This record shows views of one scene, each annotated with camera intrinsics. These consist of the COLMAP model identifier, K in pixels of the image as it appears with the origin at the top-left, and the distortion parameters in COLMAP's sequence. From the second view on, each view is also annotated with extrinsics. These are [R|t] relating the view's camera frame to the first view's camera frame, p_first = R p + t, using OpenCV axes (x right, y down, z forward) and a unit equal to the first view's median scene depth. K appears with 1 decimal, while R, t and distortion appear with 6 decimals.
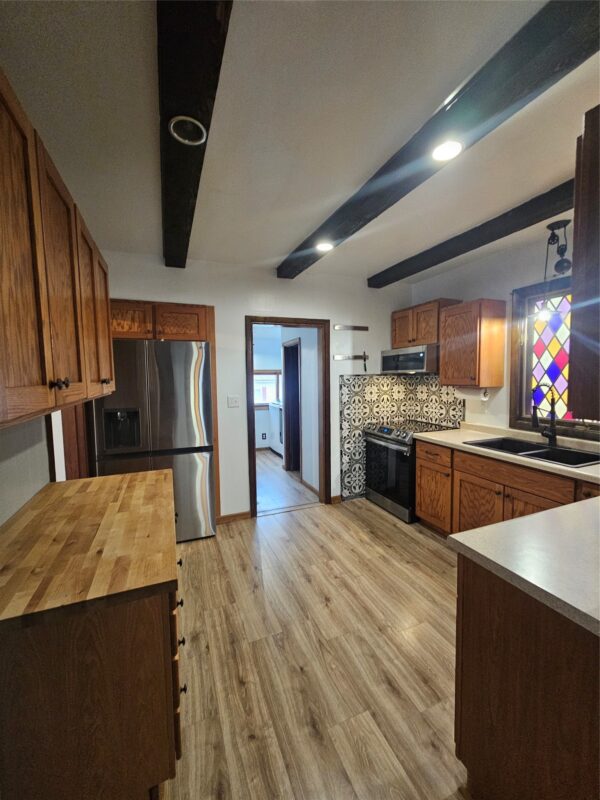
lens RADIAL K [[328.8, 0, 302.4], [0, 328.8, 398.7], [0, 0, 1]] dist [0.000181, -0.000168]
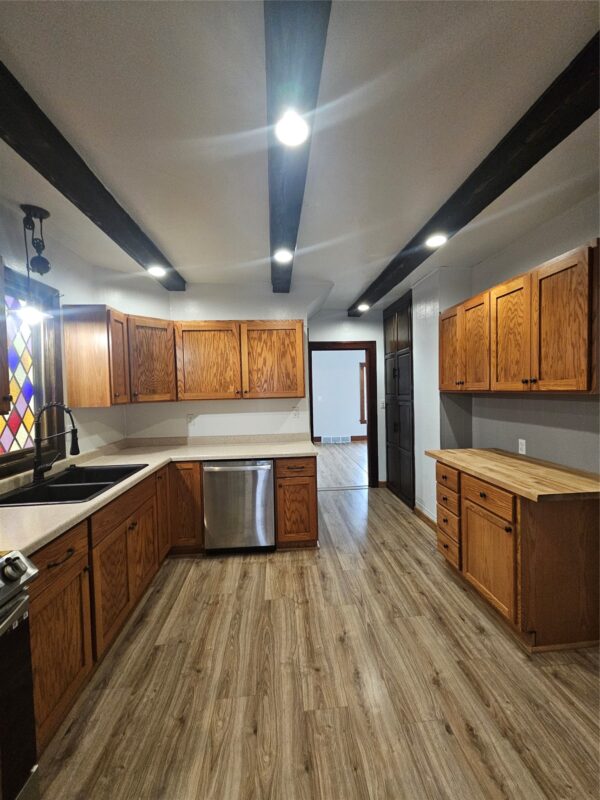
lens RADIAL K [[328.8, 0, 302.4], [0, 328.8, 398.7], [0, 0, 1]] dist [0.000181, -0.000168]
pose [[-0.952640, 0.027315, 0.302873, -0.091331], [0.057834, 0.994054, 0.092257, -0.094475], [-0.298552, 0.105404, -0.948555, 1.546745]]
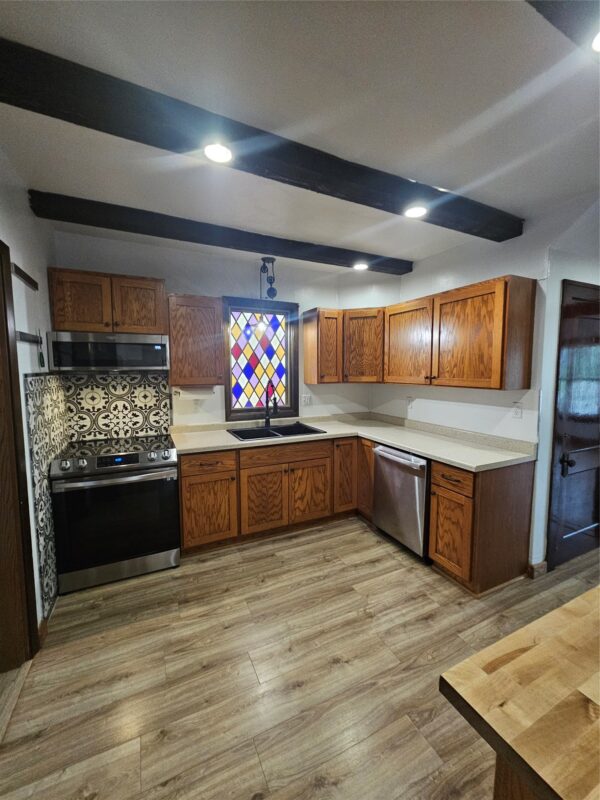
lens RADIAL K [[328.8, 0, 302.4], [0, 328.8, 398.7], [0, 0, 1]] dist [0.000181, -0.000168]
pose [[-0.064961, -0.078300, 0.994811, -0.561186], [0.071999, 0.993951, 0.082933, -0.069983], [-0.995287, 0.077013, -0.058930, 0.931902]]
